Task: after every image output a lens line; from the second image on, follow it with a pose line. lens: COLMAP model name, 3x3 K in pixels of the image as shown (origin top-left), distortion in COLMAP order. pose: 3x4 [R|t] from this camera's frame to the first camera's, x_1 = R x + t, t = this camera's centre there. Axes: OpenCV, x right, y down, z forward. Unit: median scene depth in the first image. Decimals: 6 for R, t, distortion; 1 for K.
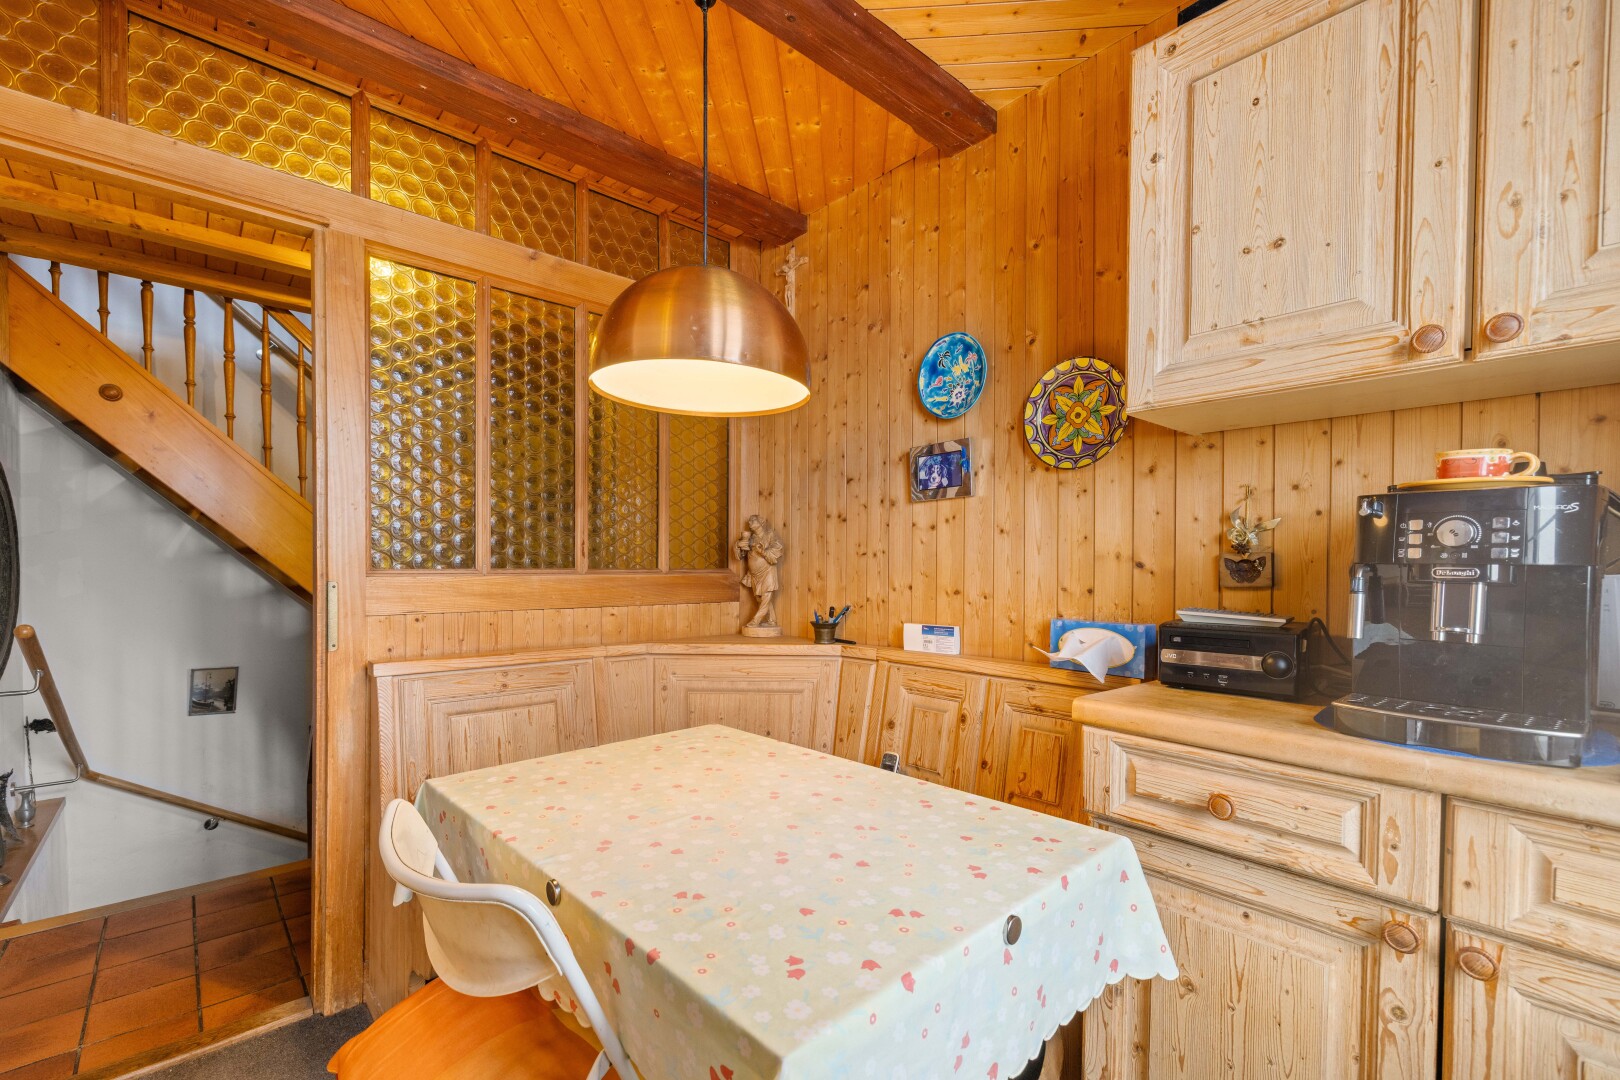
lens RADIAL K [[696.6, 0, 828.3], [0, 696.6, 572.1], [0, 0, 1]] dist [-0.003566, 0.000192]
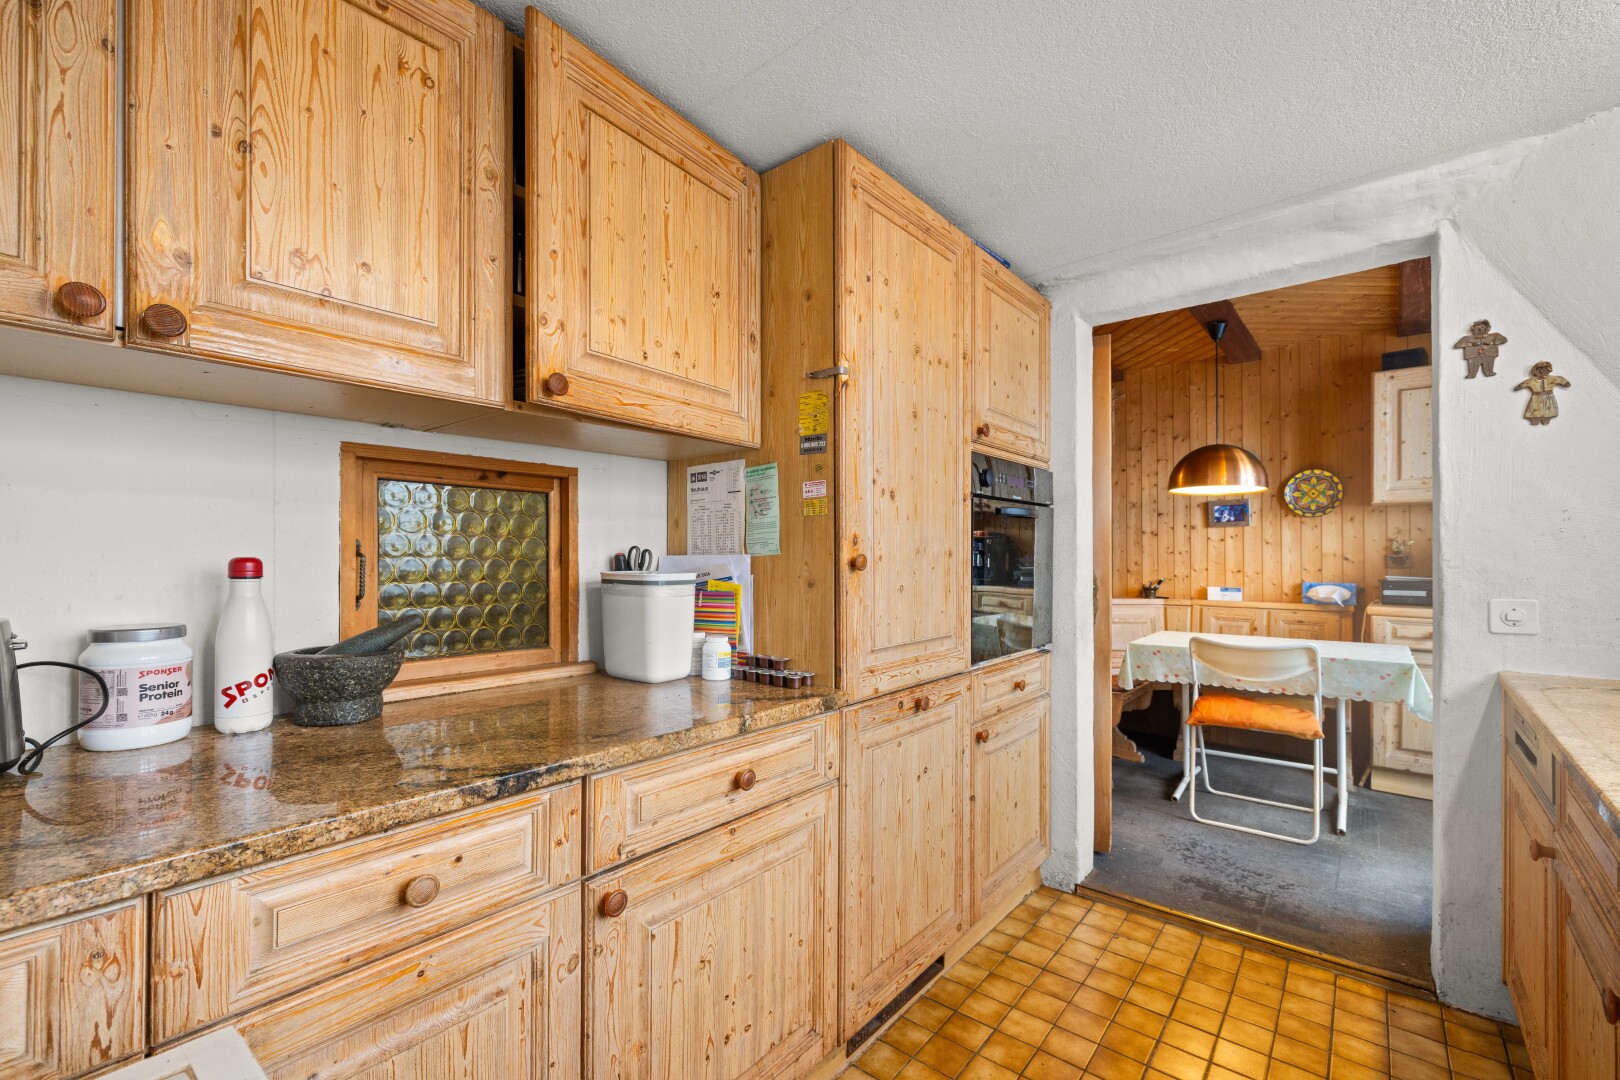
lens RADIAL K [[696.6, 0, 810.6], [0, 696.6, 547.7], [0, 0, 1]] dist [-0.003566, 0.000192]
pose [[0.990791, 0.000462, 0.135400, -1.544320], [0.002142, 0.999816, -0.019084, -0.005529], [-0.135383, 0.019199, 0.990607, -1.014958]]
